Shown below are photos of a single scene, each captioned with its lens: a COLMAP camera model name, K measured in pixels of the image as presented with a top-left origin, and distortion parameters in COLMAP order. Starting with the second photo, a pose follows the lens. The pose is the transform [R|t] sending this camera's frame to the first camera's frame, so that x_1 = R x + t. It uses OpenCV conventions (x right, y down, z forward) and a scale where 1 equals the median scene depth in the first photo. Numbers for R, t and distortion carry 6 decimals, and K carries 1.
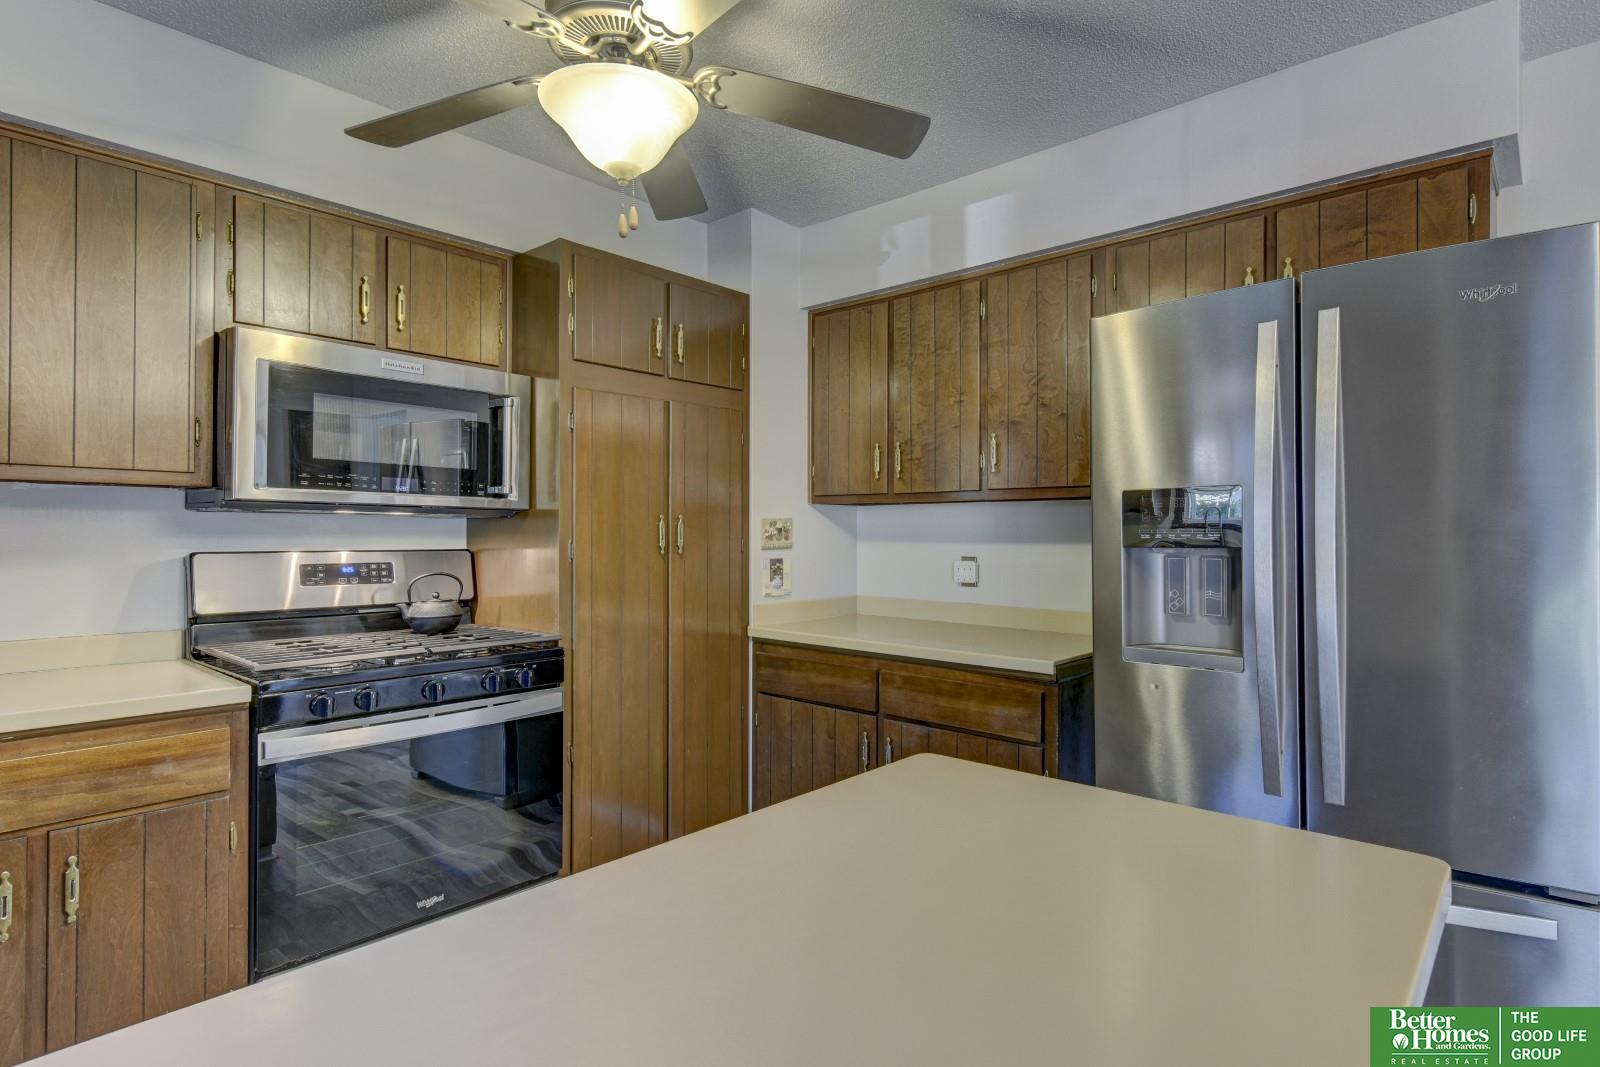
lens RADIAL K [[772.4, 0, 800.0], [0, 772.4, 533.5], [0, 0, 1]] dist [-0.003056, -0.001414]
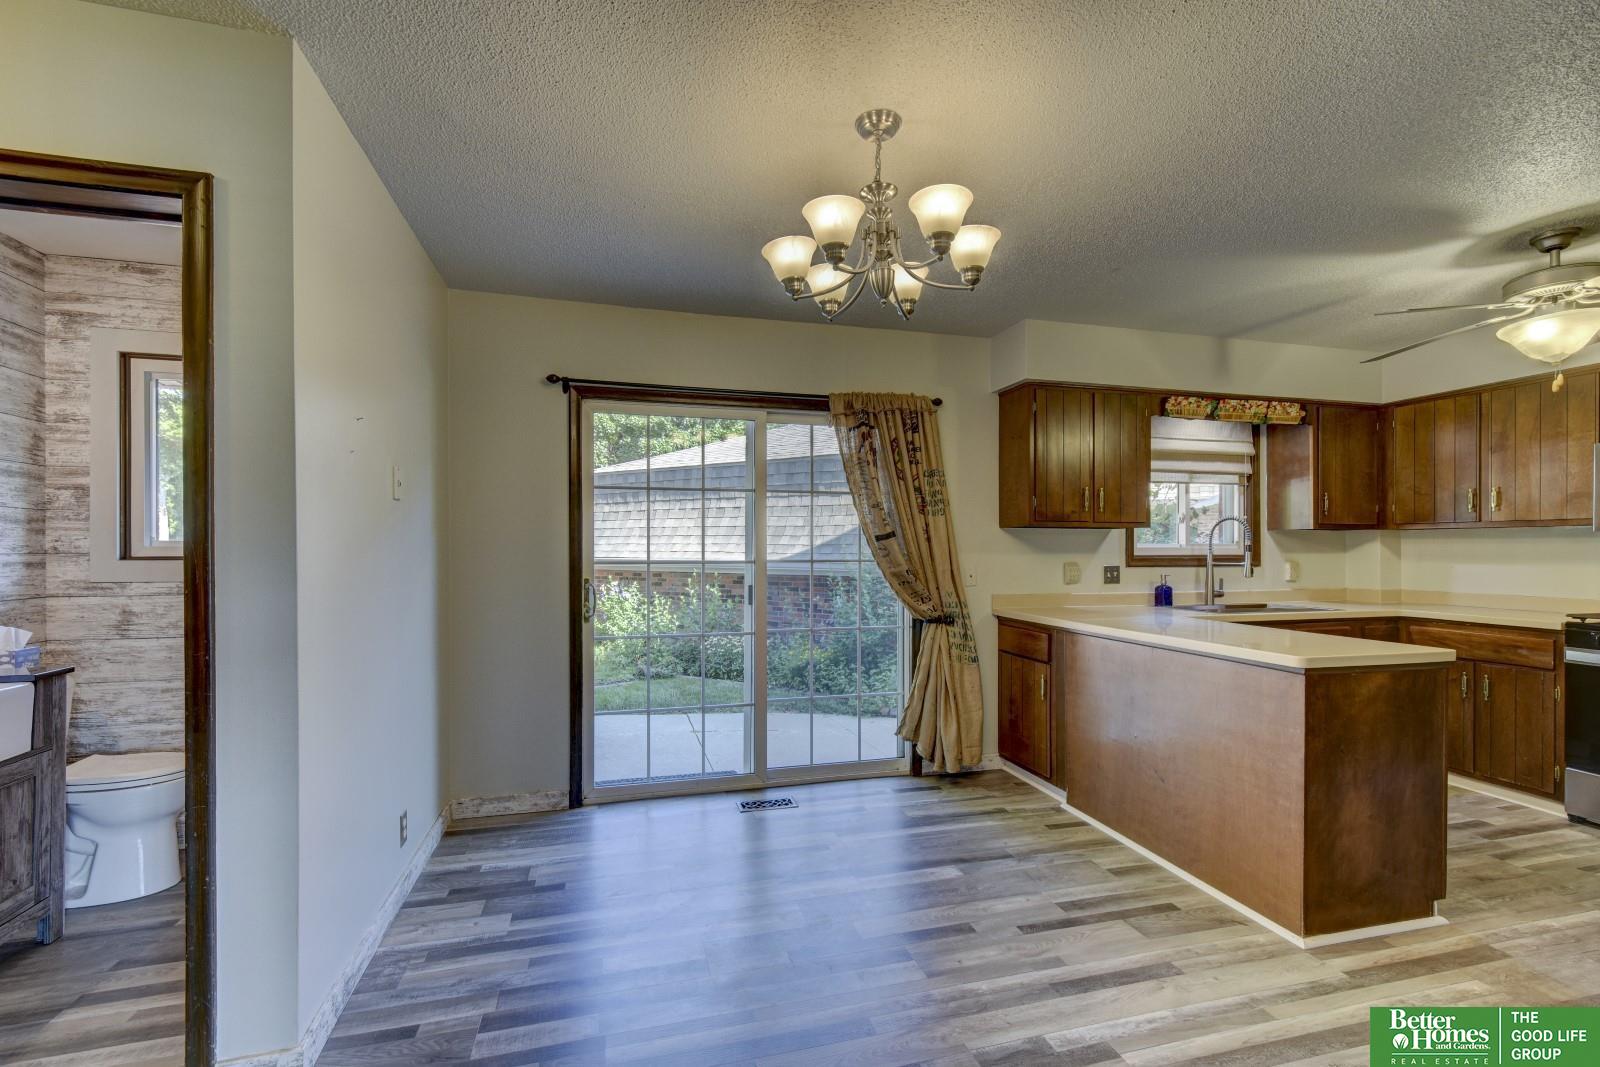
lens RADIAL K [[697.1, 0, 797.8], [0, 697.1, 550.0], [0, 0, 1]] dist [-0.001526, -0.000852]
pose [[-0.536222, 0.003558, -0.844069, 1.680983], [0.008296, 0.999965, -0.001056, -0.013143], [0.844036, -0.007569, -0.536233, 0.220667]]
